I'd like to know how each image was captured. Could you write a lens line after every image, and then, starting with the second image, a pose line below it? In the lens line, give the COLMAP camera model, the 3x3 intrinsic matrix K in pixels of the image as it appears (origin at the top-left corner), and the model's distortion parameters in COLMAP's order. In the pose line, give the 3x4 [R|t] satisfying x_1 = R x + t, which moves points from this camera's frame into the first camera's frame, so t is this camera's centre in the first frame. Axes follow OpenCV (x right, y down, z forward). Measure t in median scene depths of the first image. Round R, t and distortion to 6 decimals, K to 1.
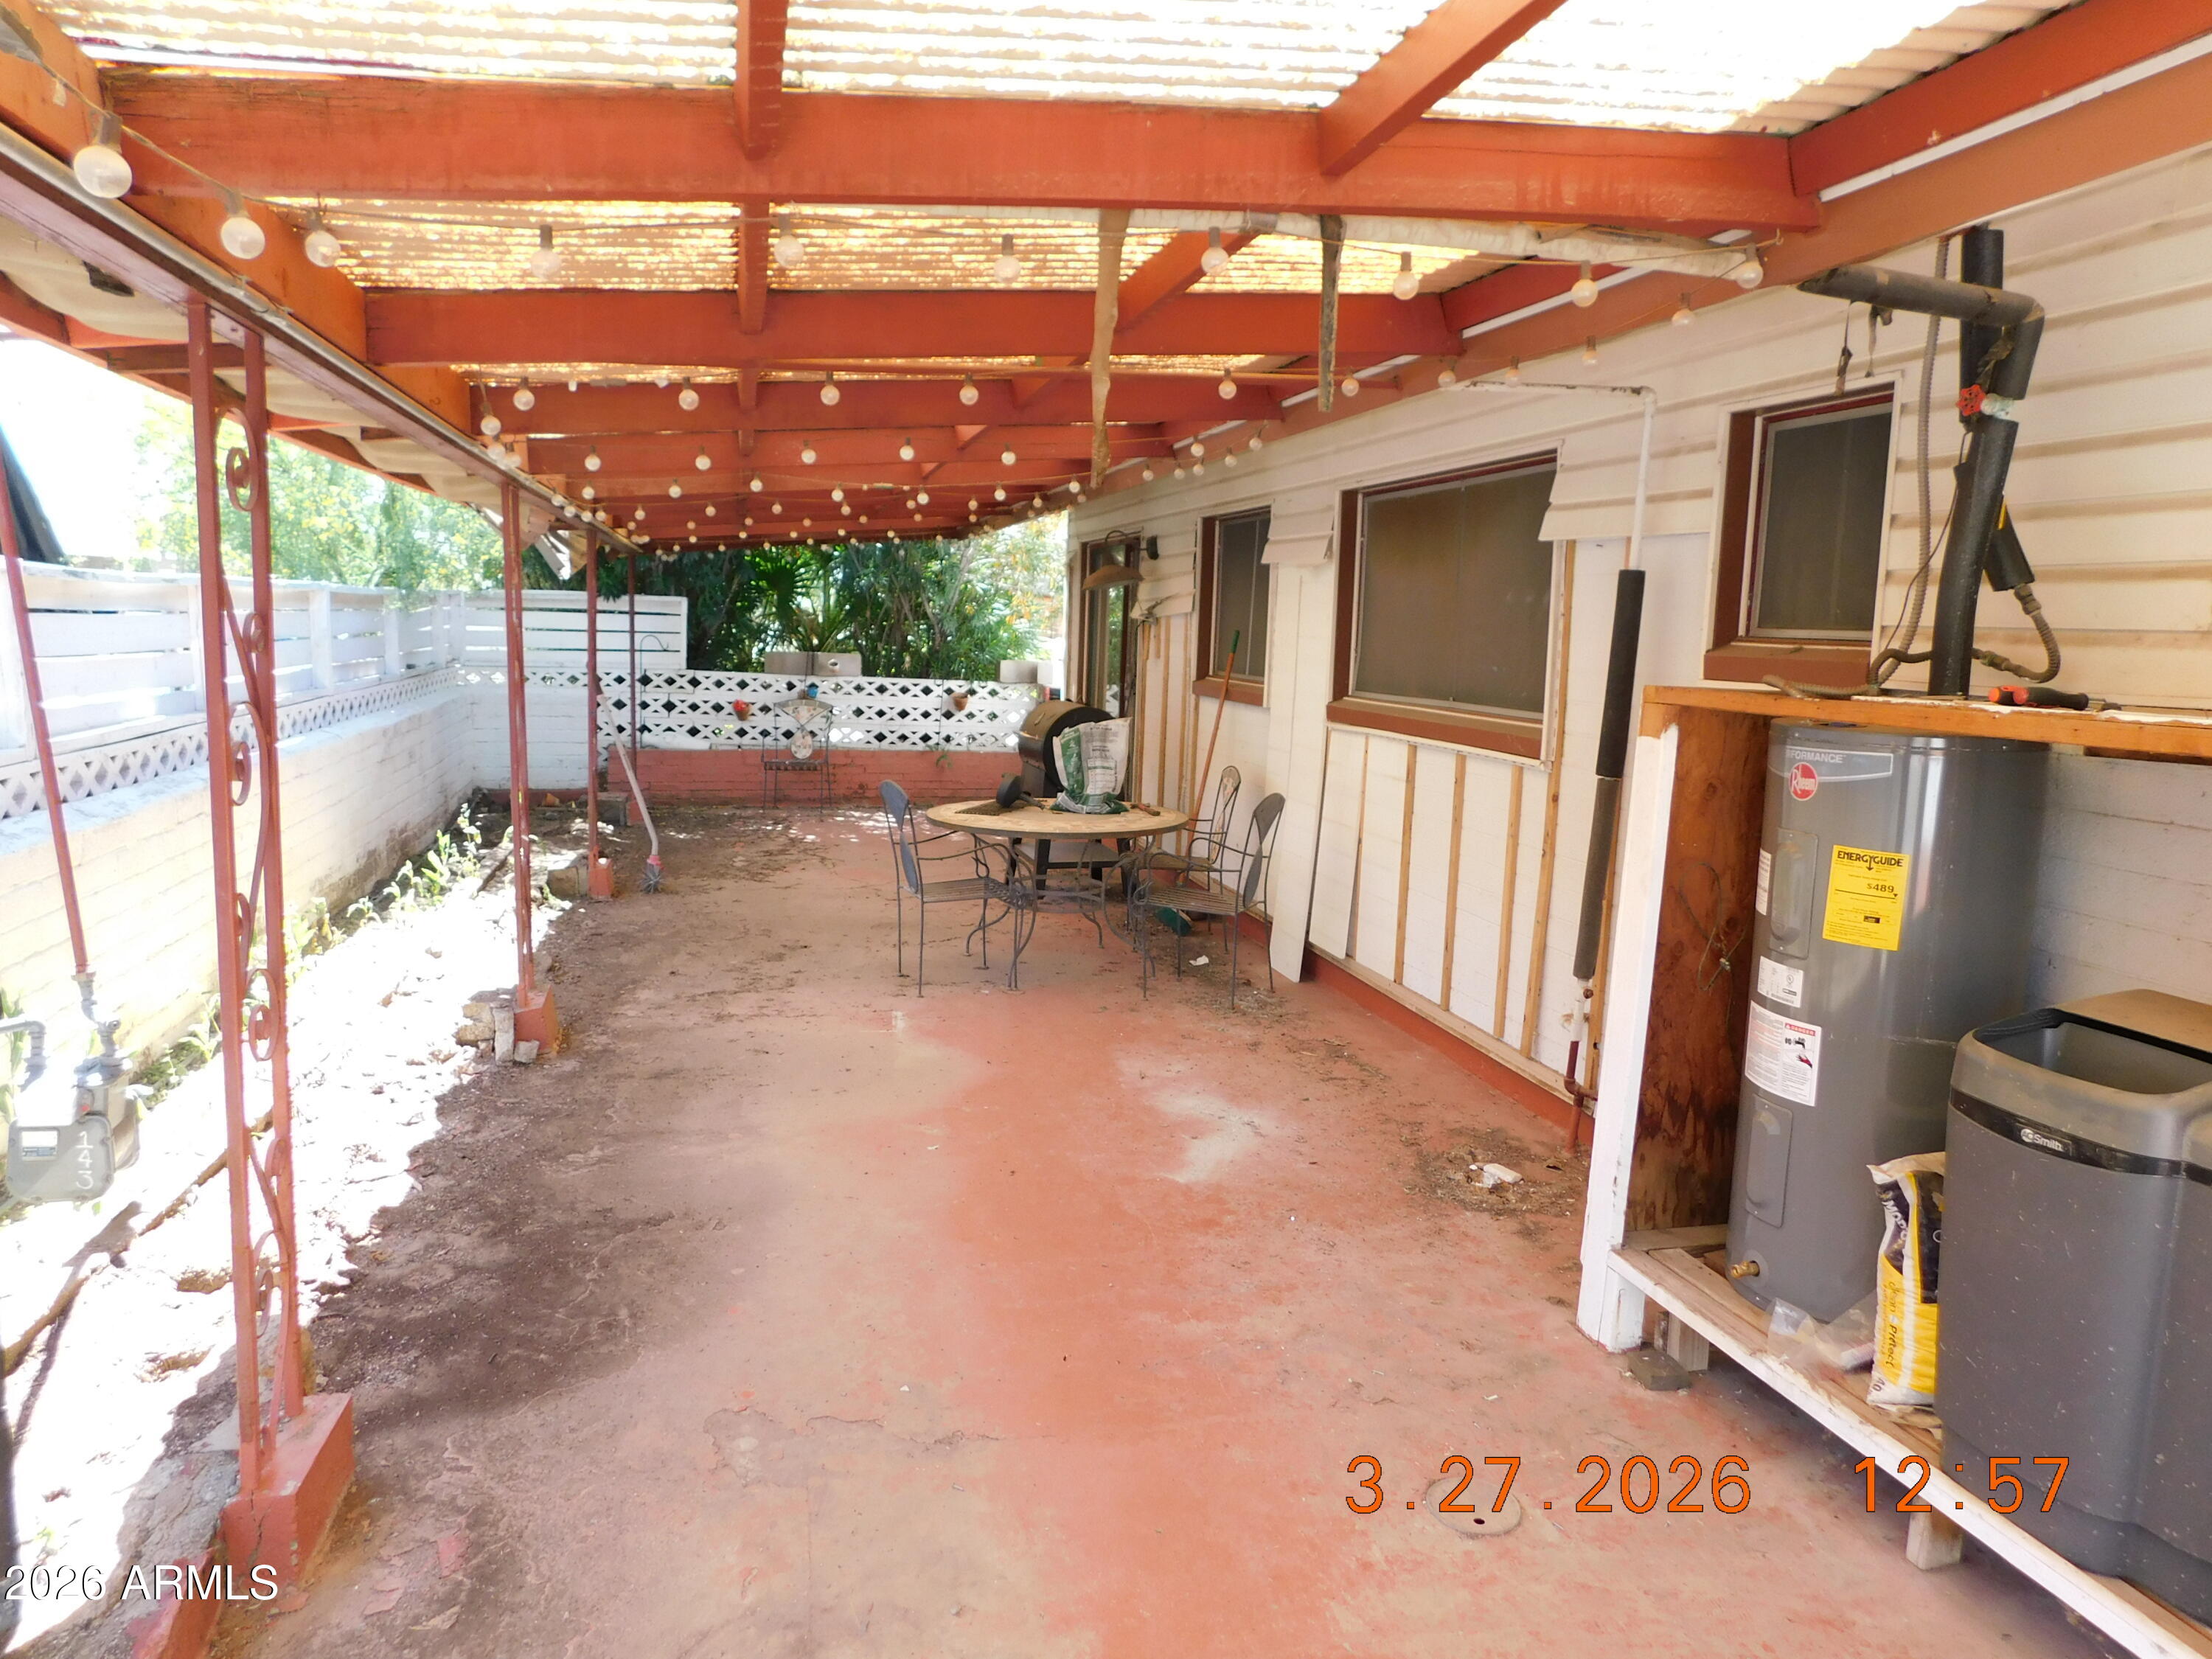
lens RADIAL K [[1476.6, 0, 1106.0], [0, 1476.6, 829.5], [0, 0, 1]] dist [-0.075956, 0.065263]
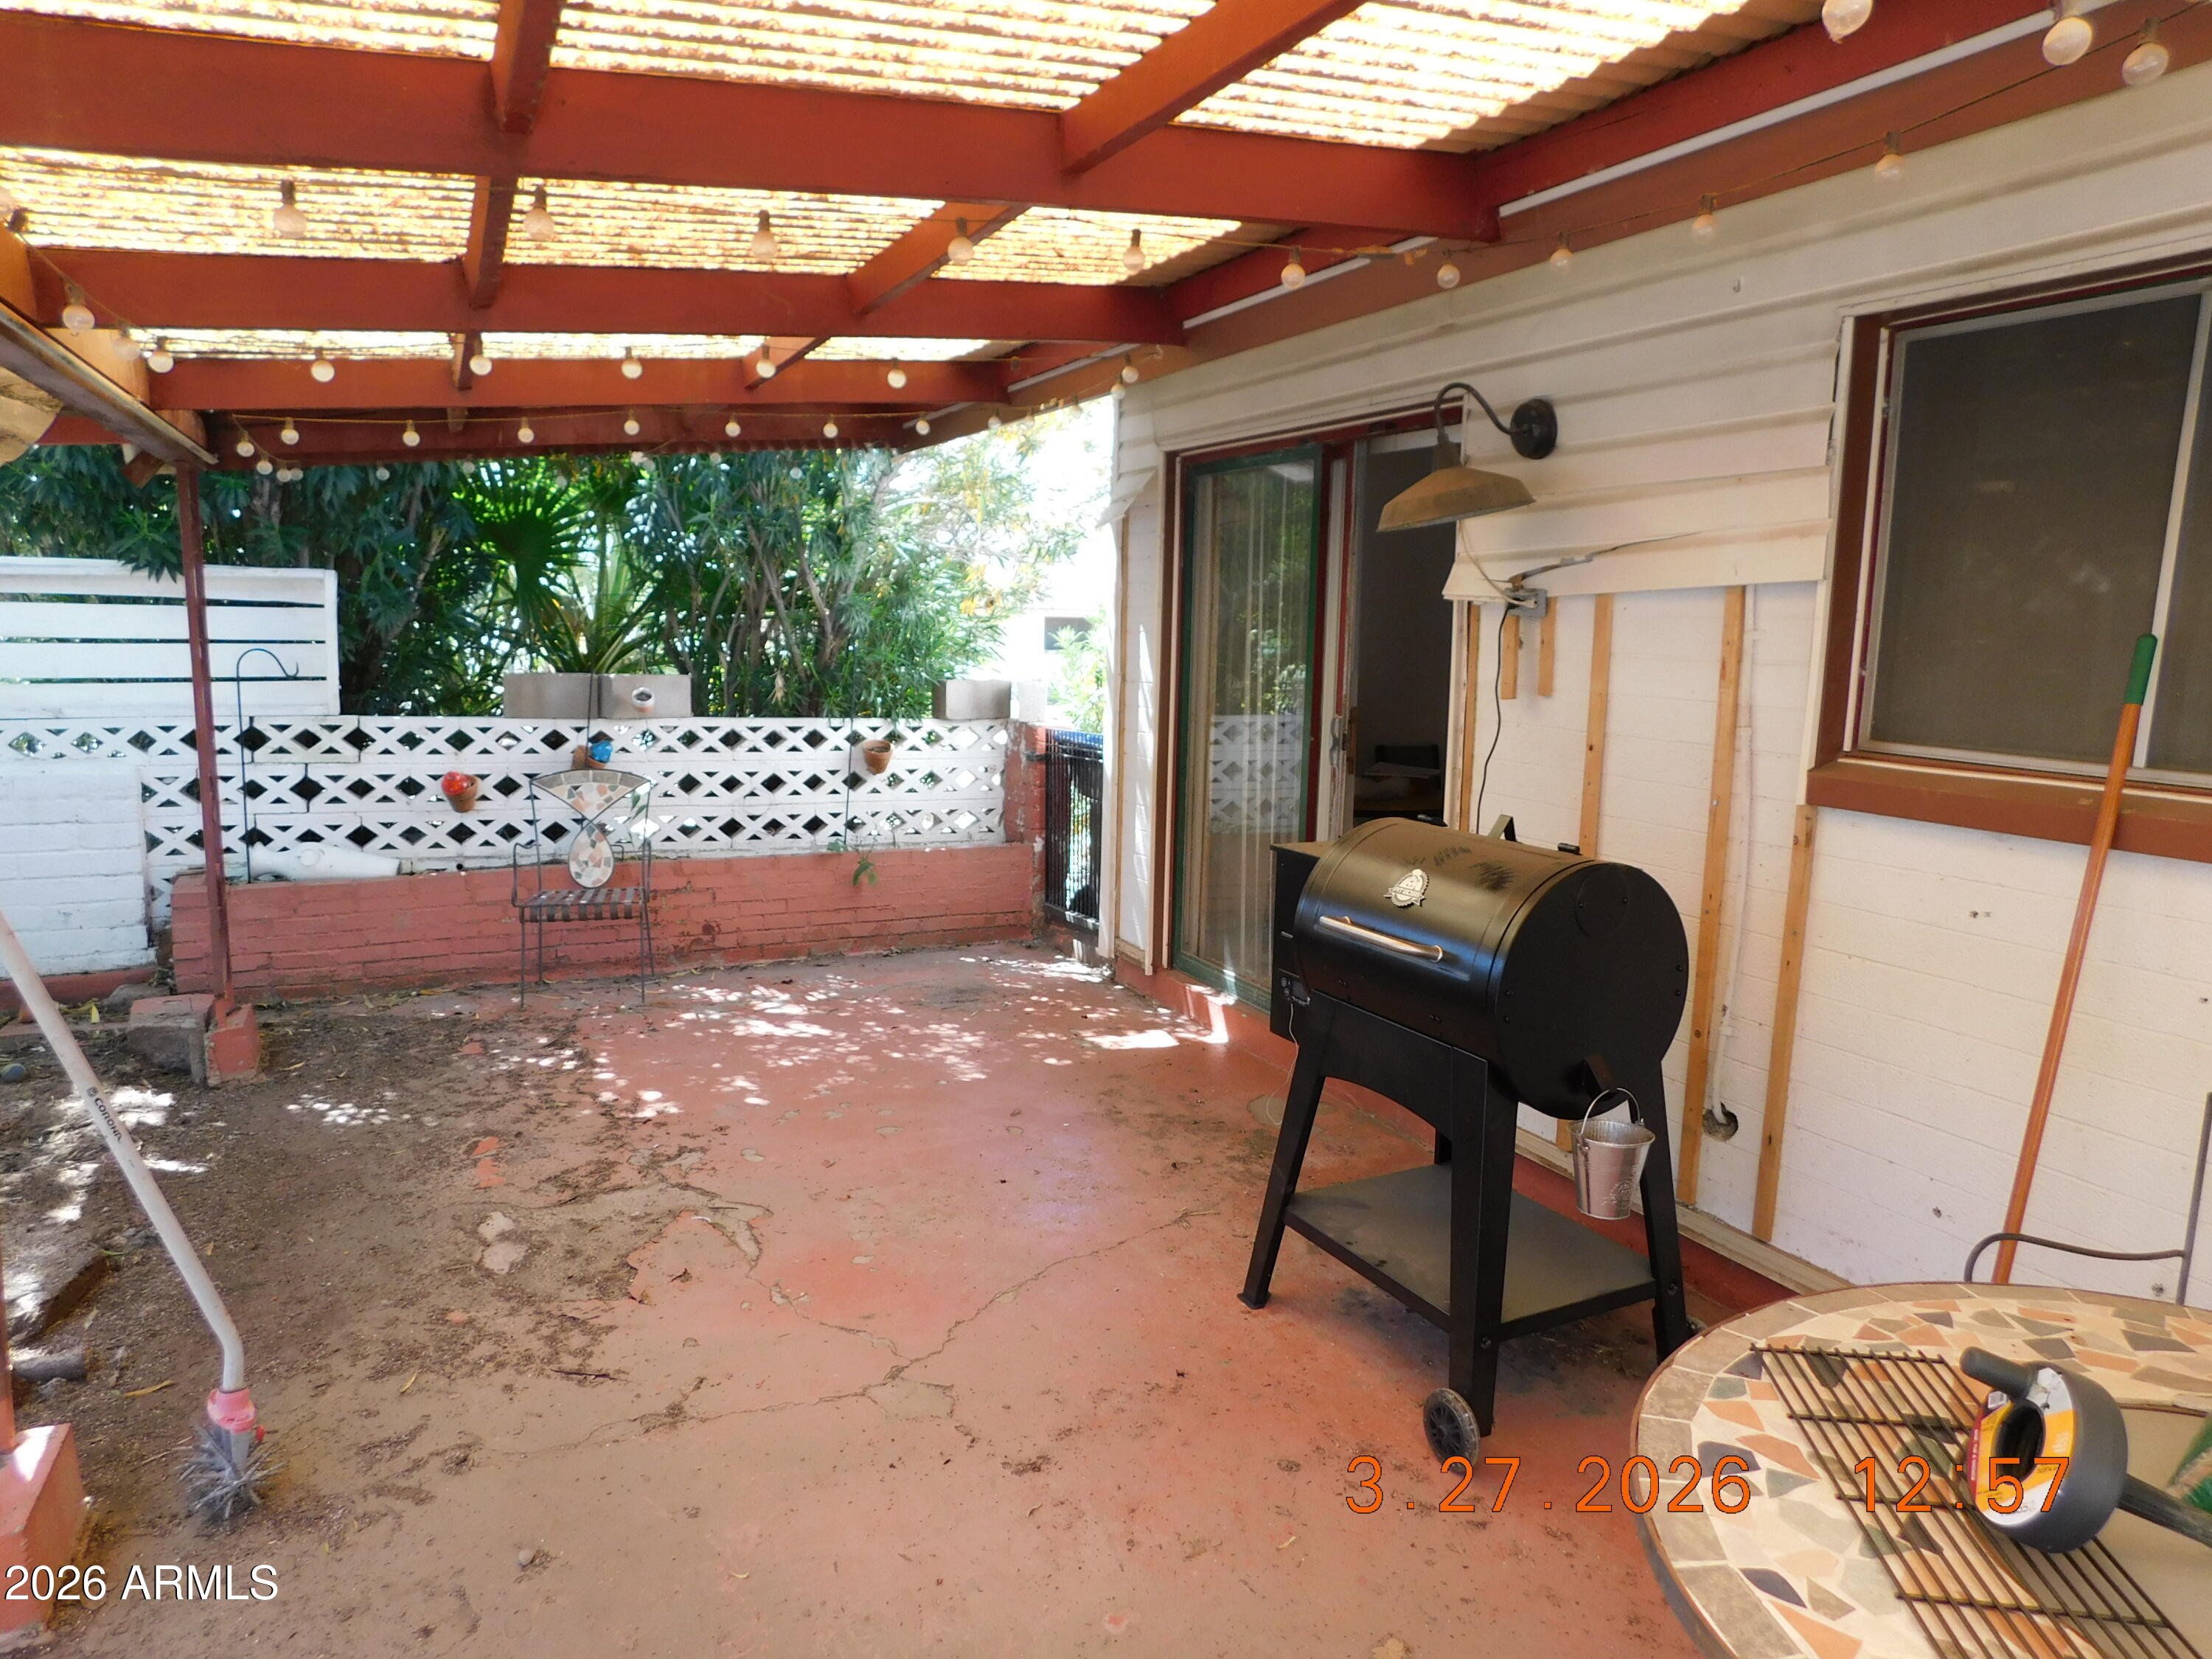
lens RADIAL K [[1476.6, 0, 1106.0], [0, 1476.6, 829.5], [0, 0, 1]] dist [-0.075956, 0.065263]
pose [[0.980921, -0.042065, 0.189800, -0.122307], [0.041230, 0.999115, 0.008348, -0.061616], [-0.189983, -0.000363, 0.981787, 0.451650]]
